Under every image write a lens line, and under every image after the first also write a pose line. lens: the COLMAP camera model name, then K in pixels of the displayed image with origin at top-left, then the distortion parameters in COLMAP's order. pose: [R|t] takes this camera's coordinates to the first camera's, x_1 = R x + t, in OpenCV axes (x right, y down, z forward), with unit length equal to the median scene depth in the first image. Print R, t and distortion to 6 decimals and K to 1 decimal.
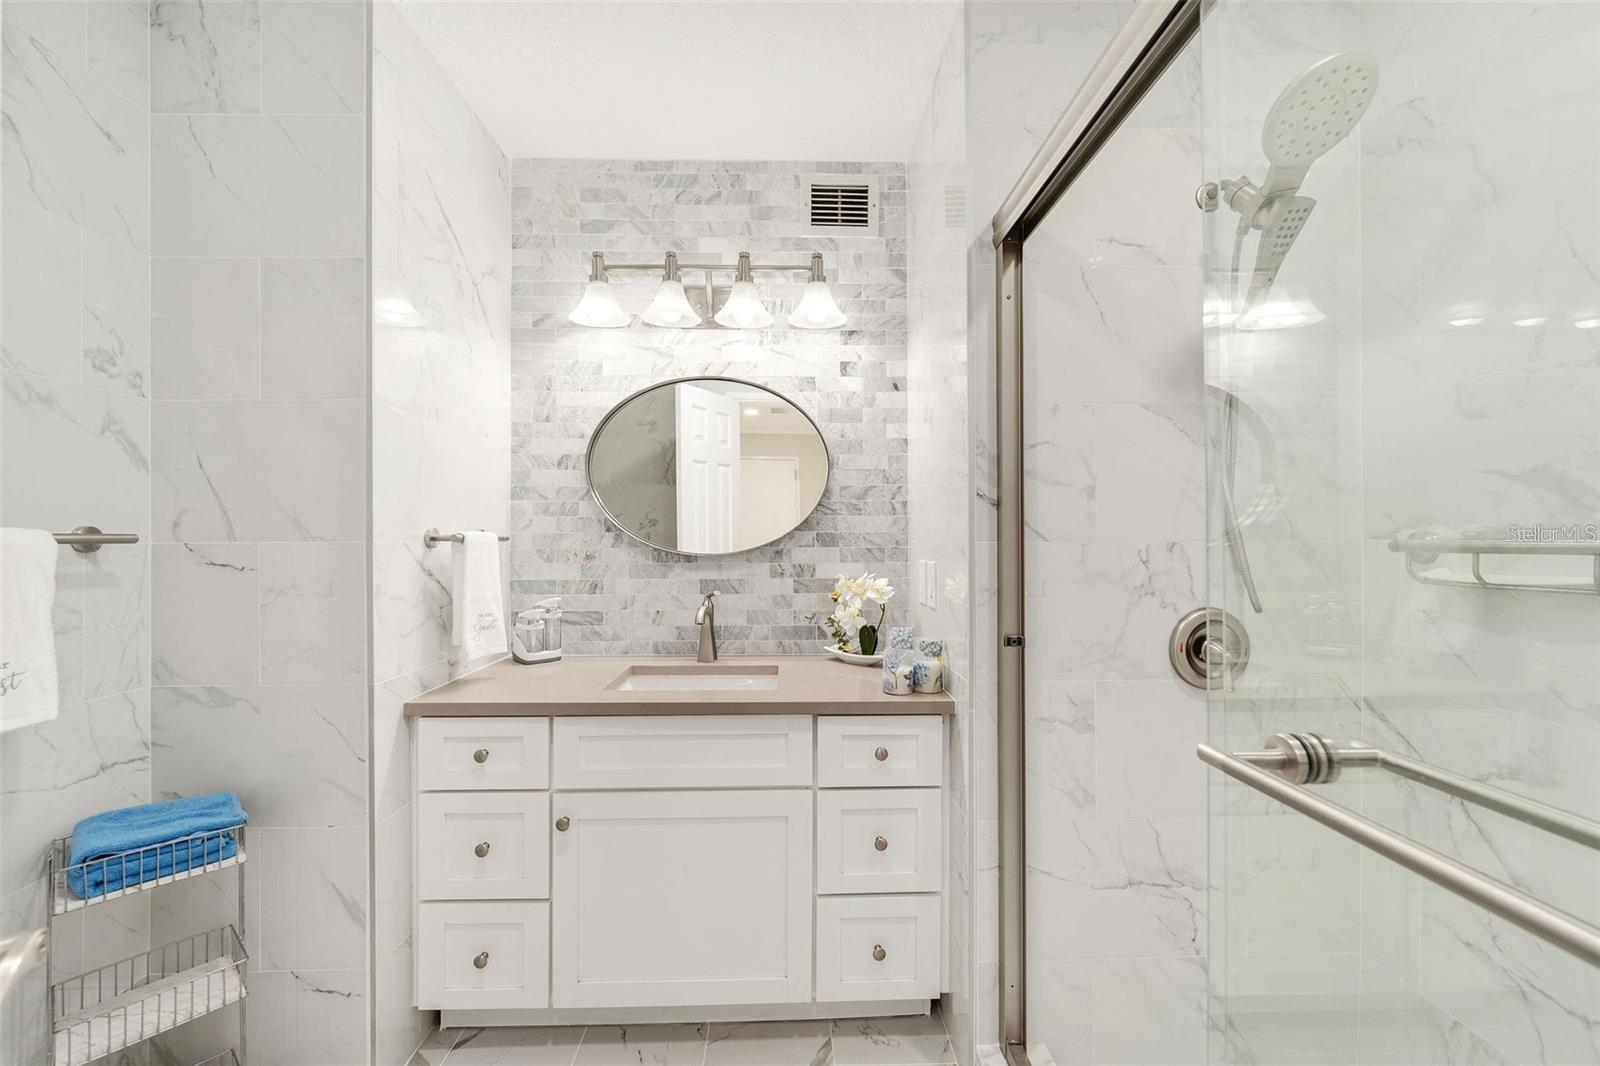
lens RADIAL K [[647.4, 0, 805.2], [0, 647.4, 535.3], [0, 0, 1]] dist [-0.002716, -0.000116]
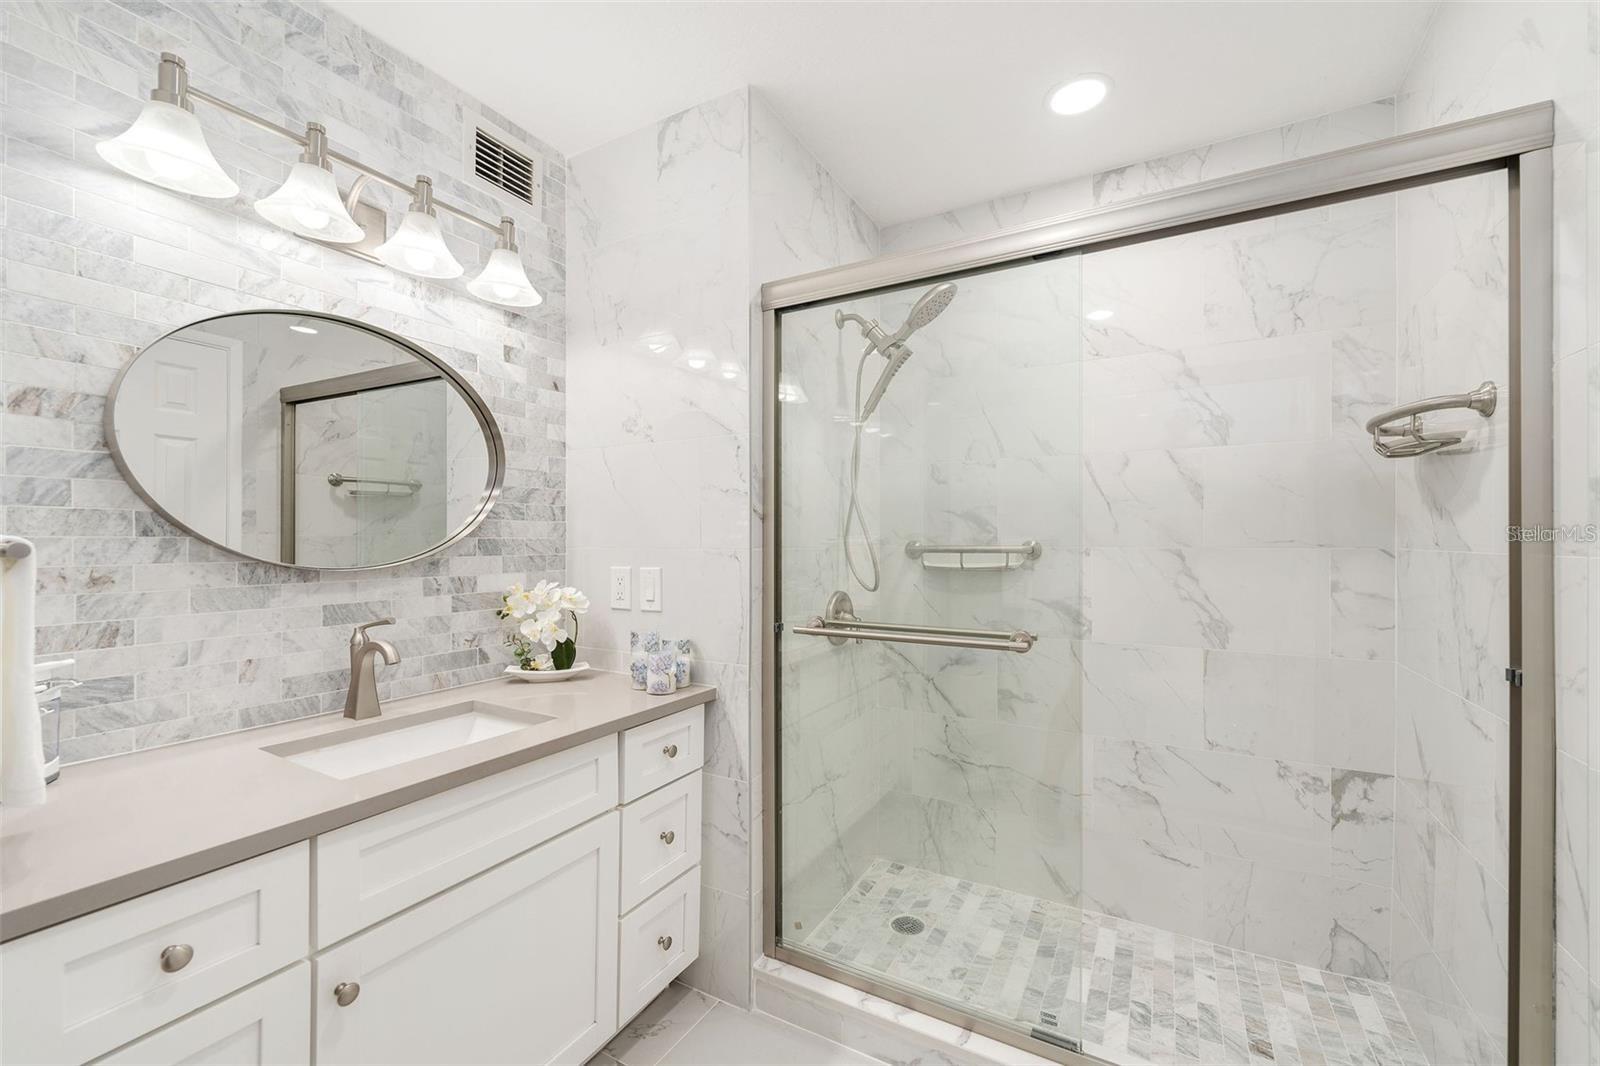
lens RADIAL K [[647.4, 0, 792.3], [0, 647.4, 540.1], [0, 0, 1]] dist [-0.002716, -0.000116]
pose [[0.523979, 0.003229, 0.851725, -0.490121], [-0.005551, 0.999985, -0.000376, -0.004558], [-0.851713, -0.004531, 0.523989, 0.204852]]
